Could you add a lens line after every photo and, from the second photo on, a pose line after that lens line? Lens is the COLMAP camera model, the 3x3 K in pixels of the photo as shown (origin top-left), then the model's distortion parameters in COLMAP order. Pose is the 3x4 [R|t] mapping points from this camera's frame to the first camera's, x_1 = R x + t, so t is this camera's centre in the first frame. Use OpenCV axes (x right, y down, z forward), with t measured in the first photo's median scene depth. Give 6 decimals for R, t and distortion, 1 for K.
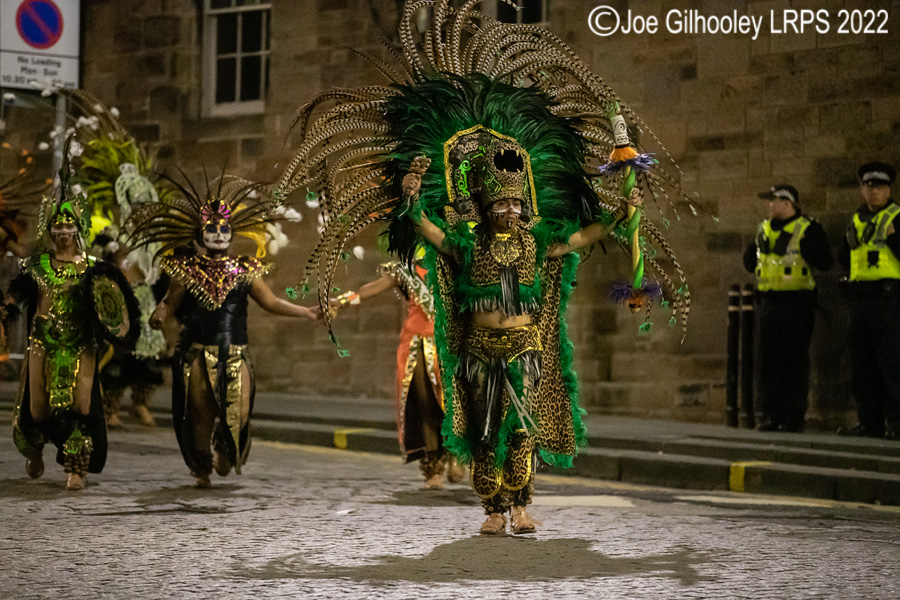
lens RADIAL K [[1606.7, 0, 447.7], [0, 1606.7, 301.0], [0, 0, 1]] dist [0.162326, 0.001260]
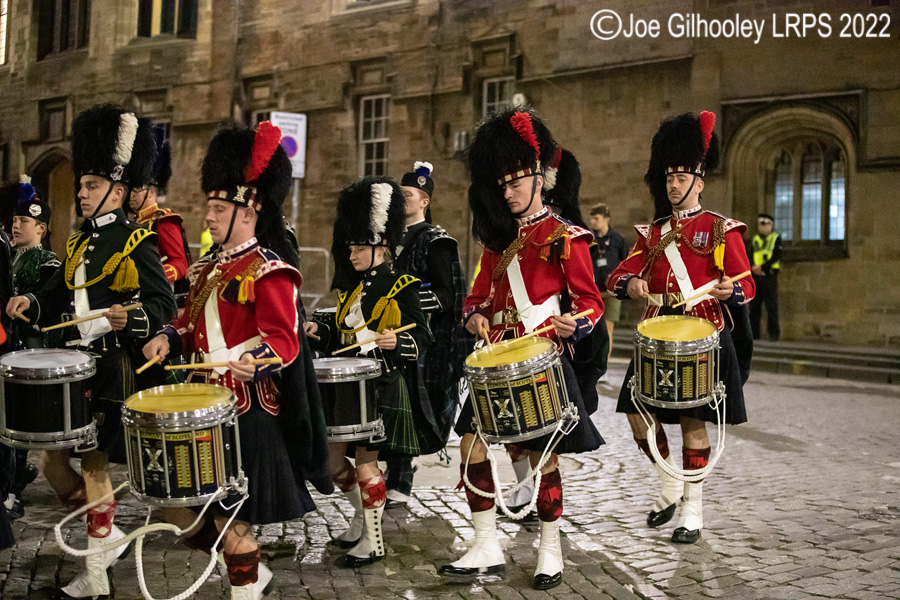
lens RADIAL K [[1640.4, 0, 450.5], [0, 1640.4, 301.1], [0, 0, 1]] dist [-0.288884, 0.092196]
pose [[0.999695, 0.007116, 0.023631, -0.075702], [-0.006994, 0.999962, -0.005247, 0.054459], [-0.023667, 0.005080, 0.999707, -1.278738]]
